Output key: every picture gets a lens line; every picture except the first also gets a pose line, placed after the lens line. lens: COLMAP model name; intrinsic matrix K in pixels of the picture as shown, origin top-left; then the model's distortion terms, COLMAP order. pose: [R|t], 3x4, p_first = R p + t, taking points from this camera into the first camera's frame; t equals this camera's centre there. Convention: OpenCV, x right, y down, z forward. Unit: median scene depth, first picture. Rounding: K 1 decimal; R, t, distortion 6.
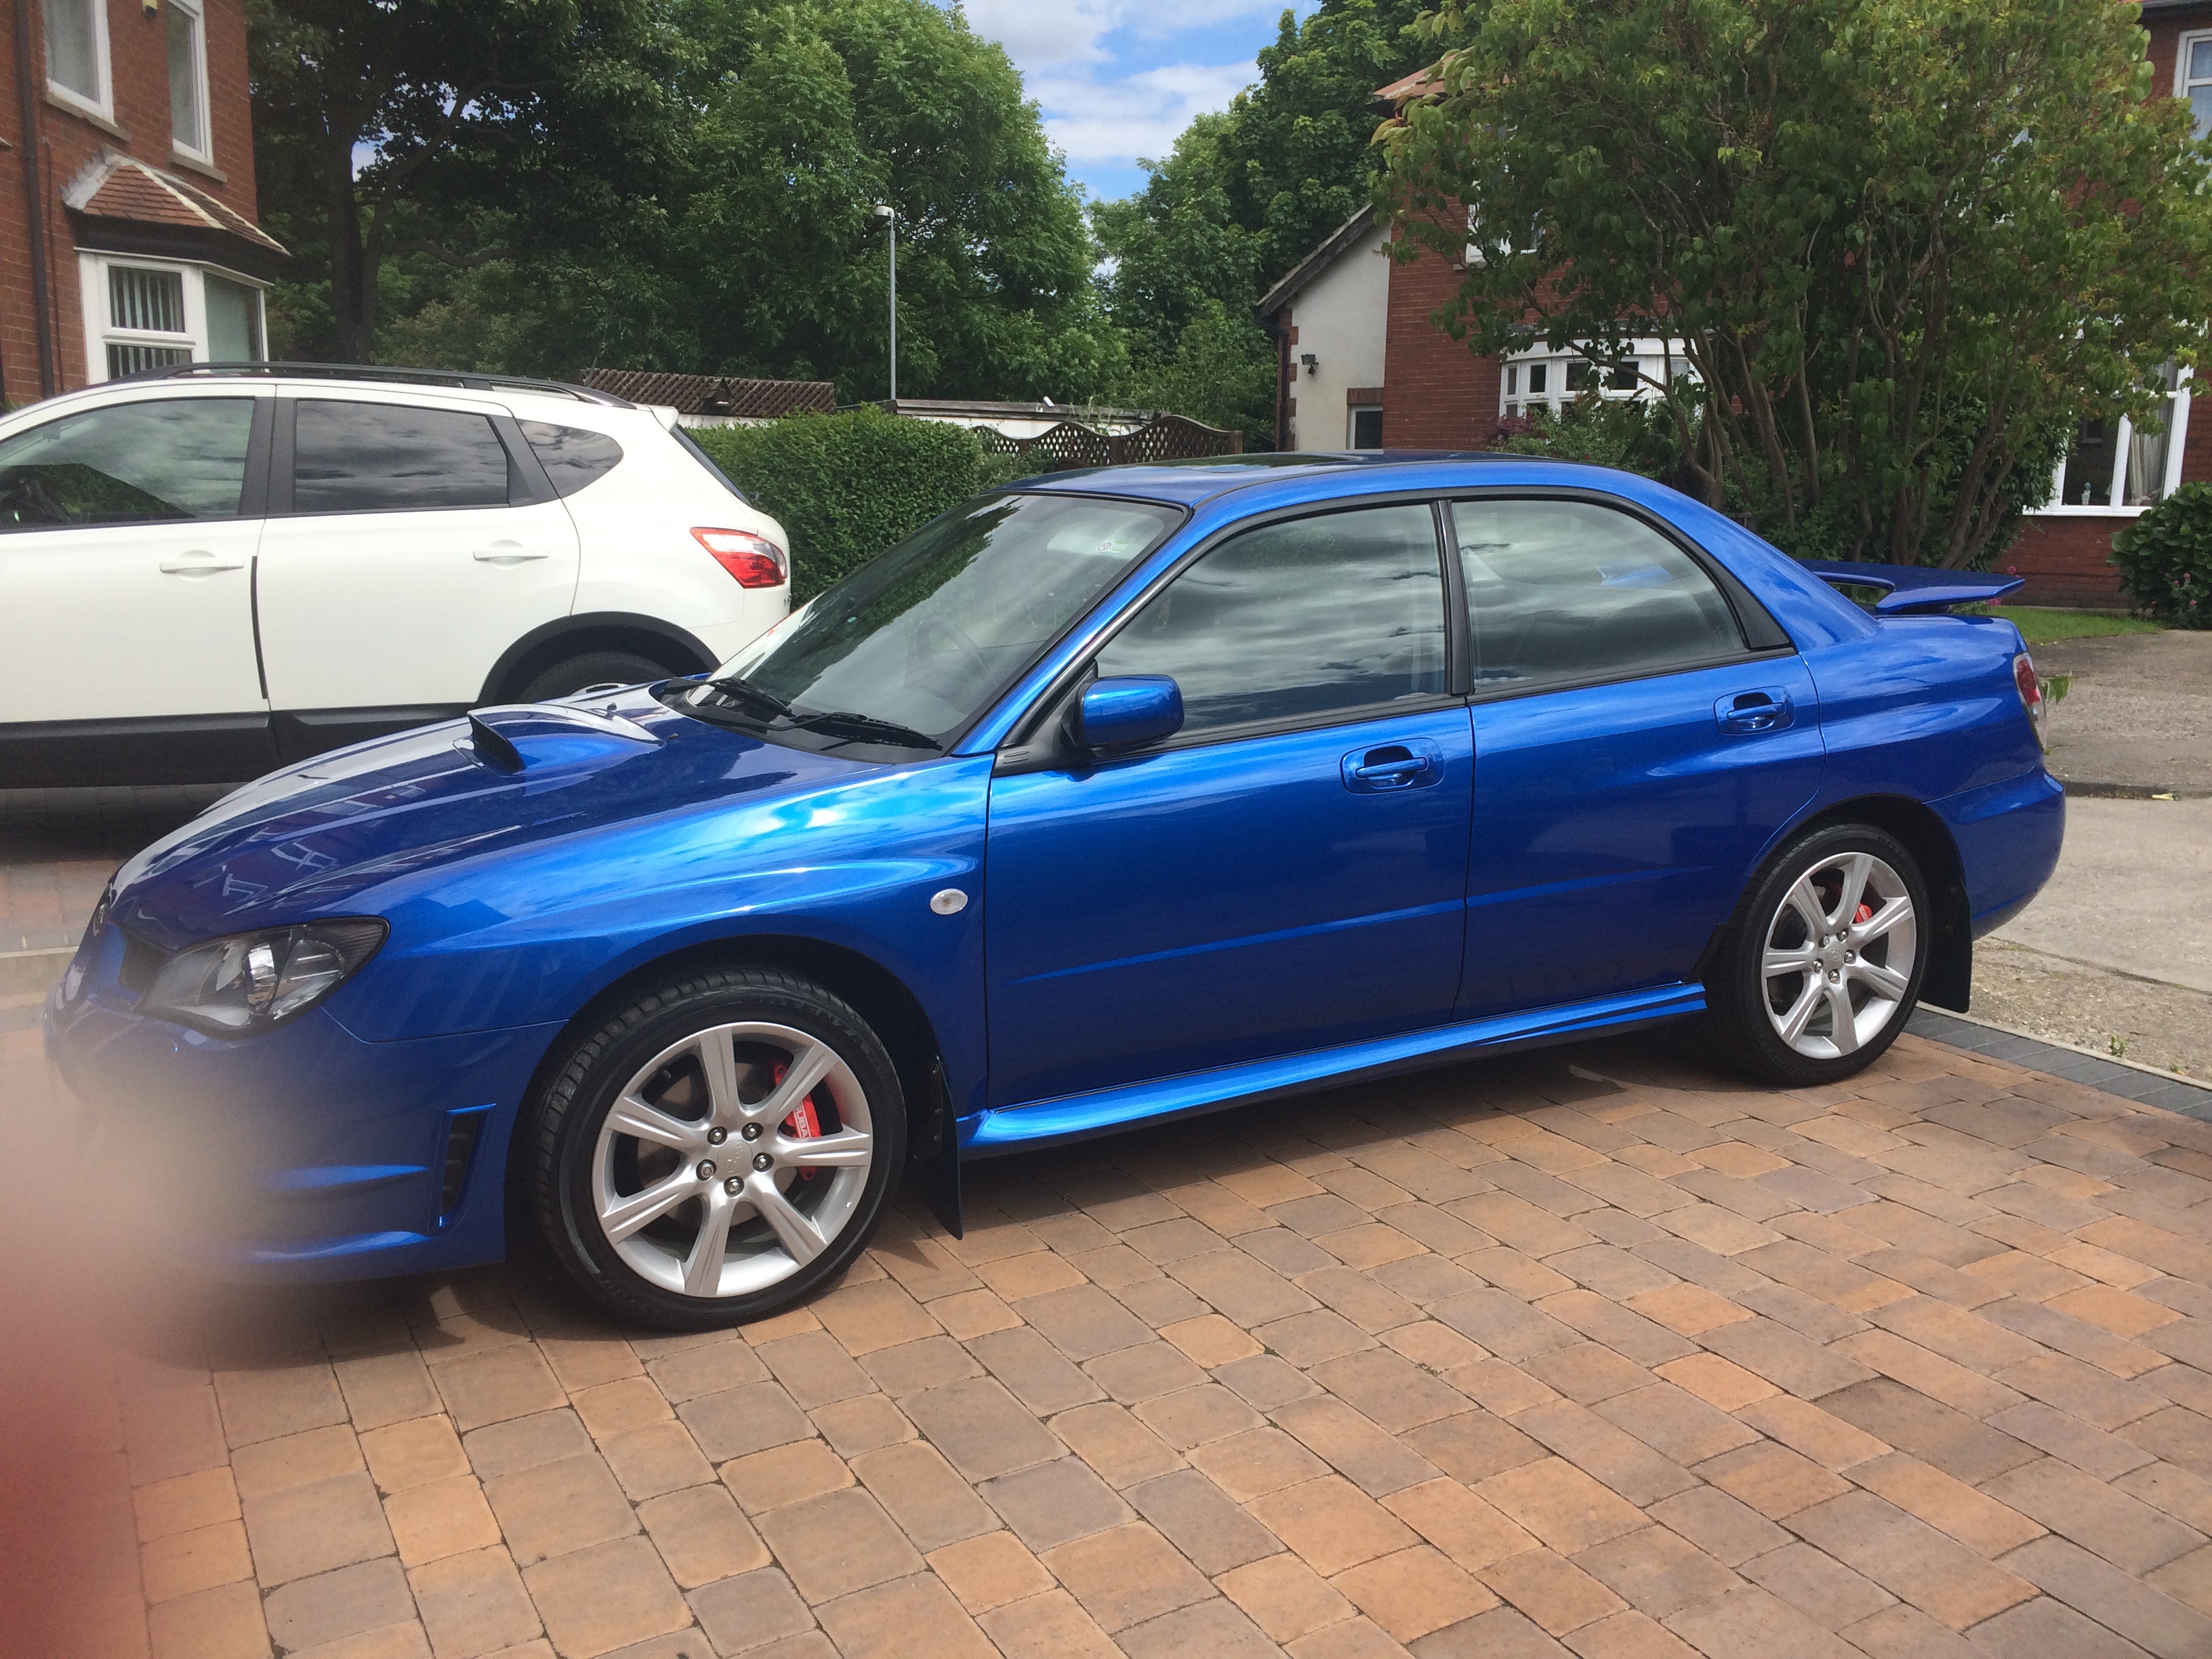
lens RADIAL K [[1852.1, 0, 1106.0], [0, 1852.1, 829.5], [0, 0, 1]] dist [0.083429, -0.091857]
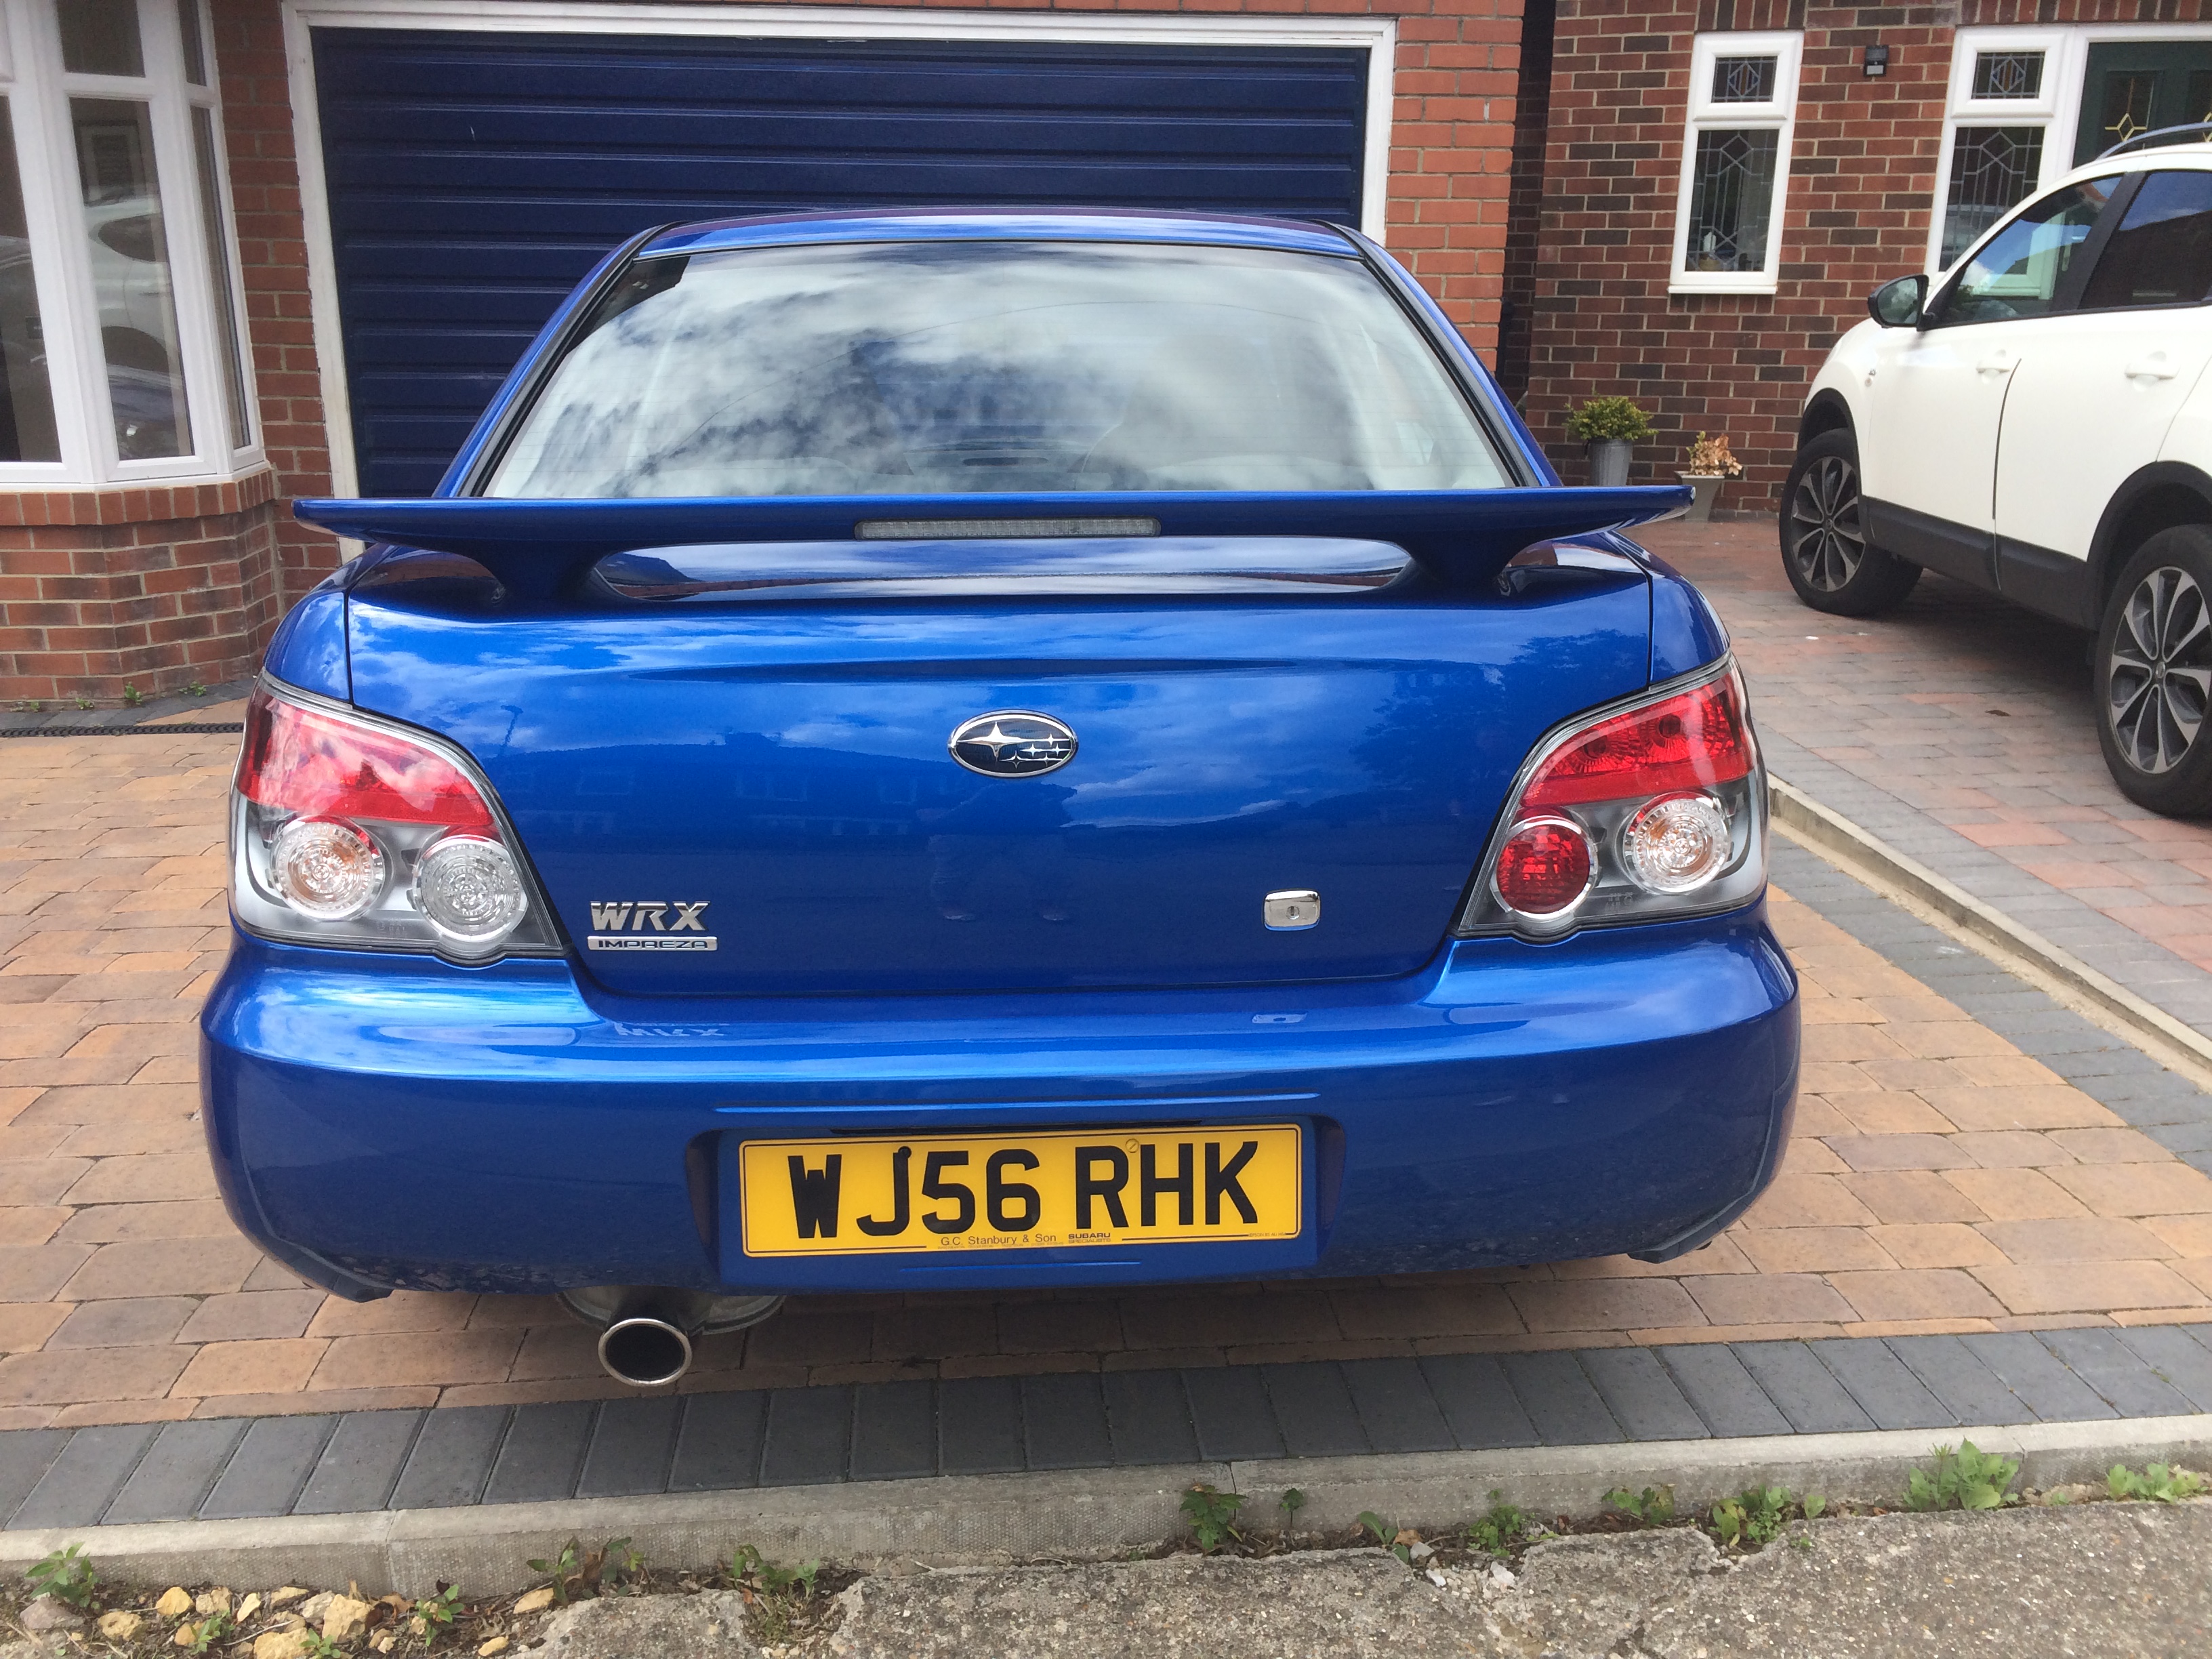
lens RADIAL K [[1916.6, 0, 1106.0], [0, 1916.6, 829.5], [0, 0, 1]] dist [0.079757, -0.106844]
pose [[-0.423712, 0.241752, -0.872940, 0.907867], [-0.172546, 0.924537, 0.339792, -0.271967], [0.889211, 0.294596, -0.350025, 1.533129]]
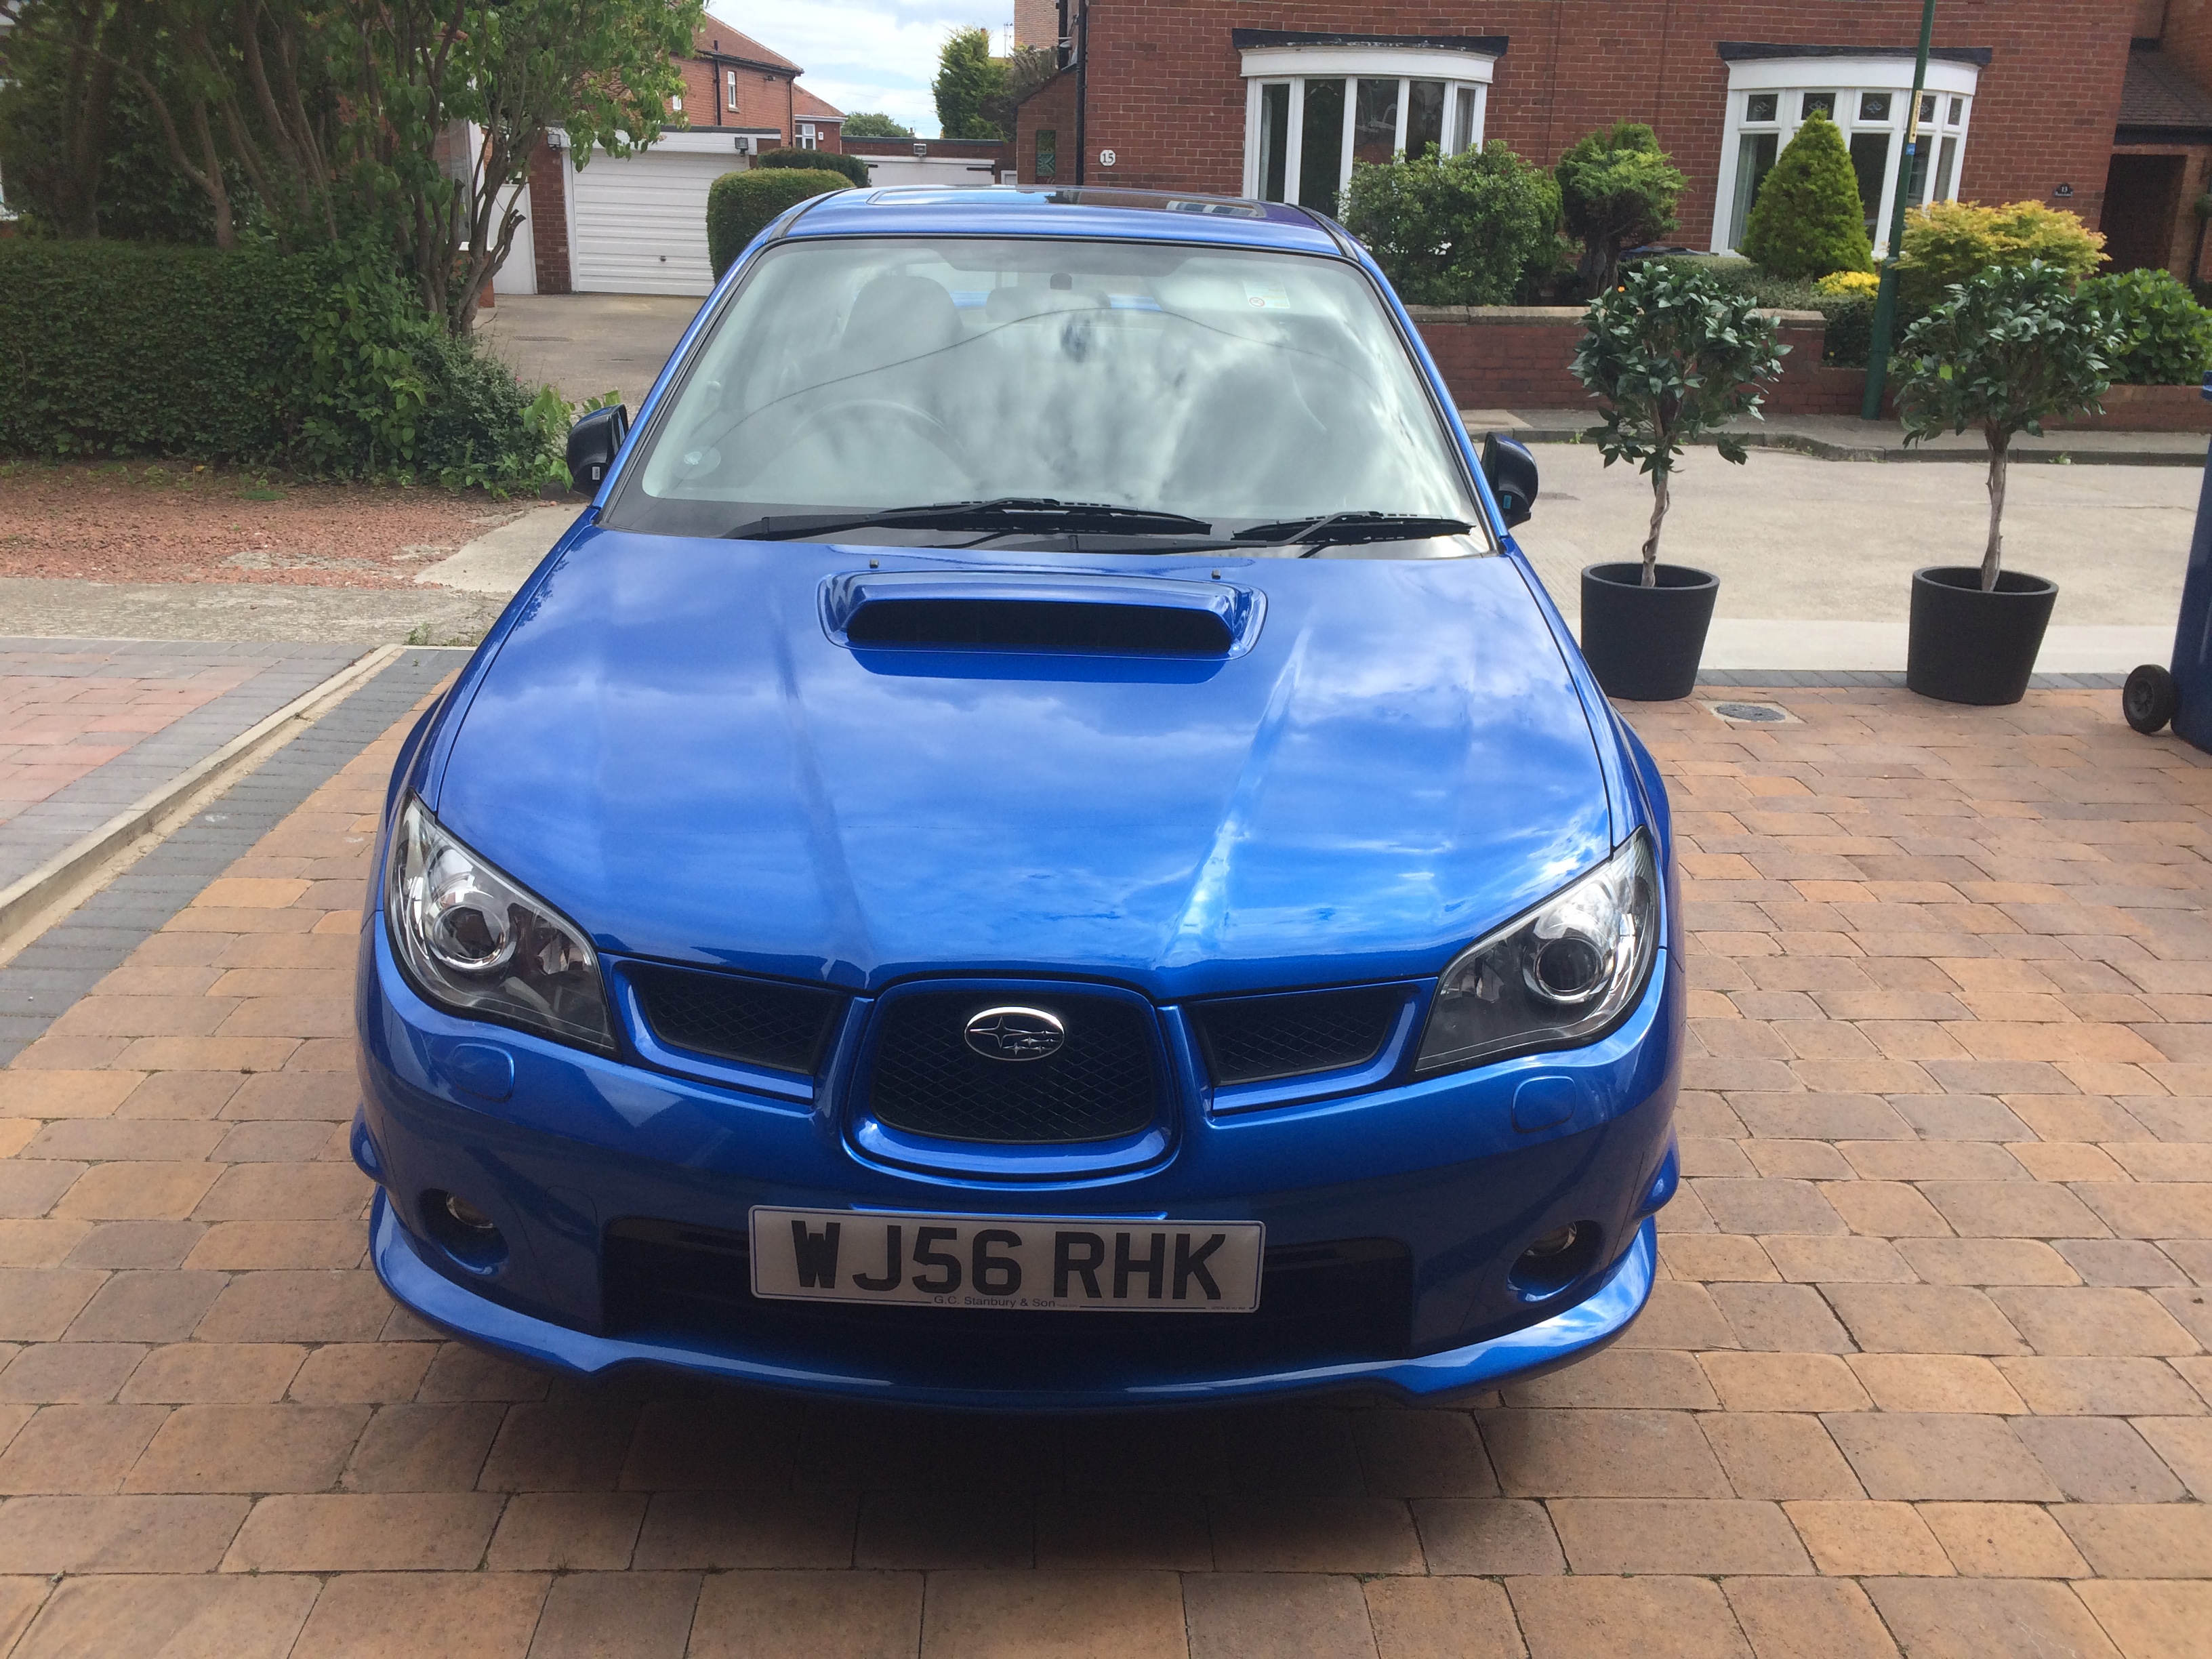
lens RADIAL K [[1852.1, 0, 1106.0], [0, 1852.1, 829.5], [0, 0, 1]] dist [0.083429, -0.091857]
pose [[0.459228, -0.270231, 0.846218, -0.847281], [0.138313, 0.962740, 0.232381, -0.120330], [-0.877485, 0.010327, 0.479494, 0.604969]]
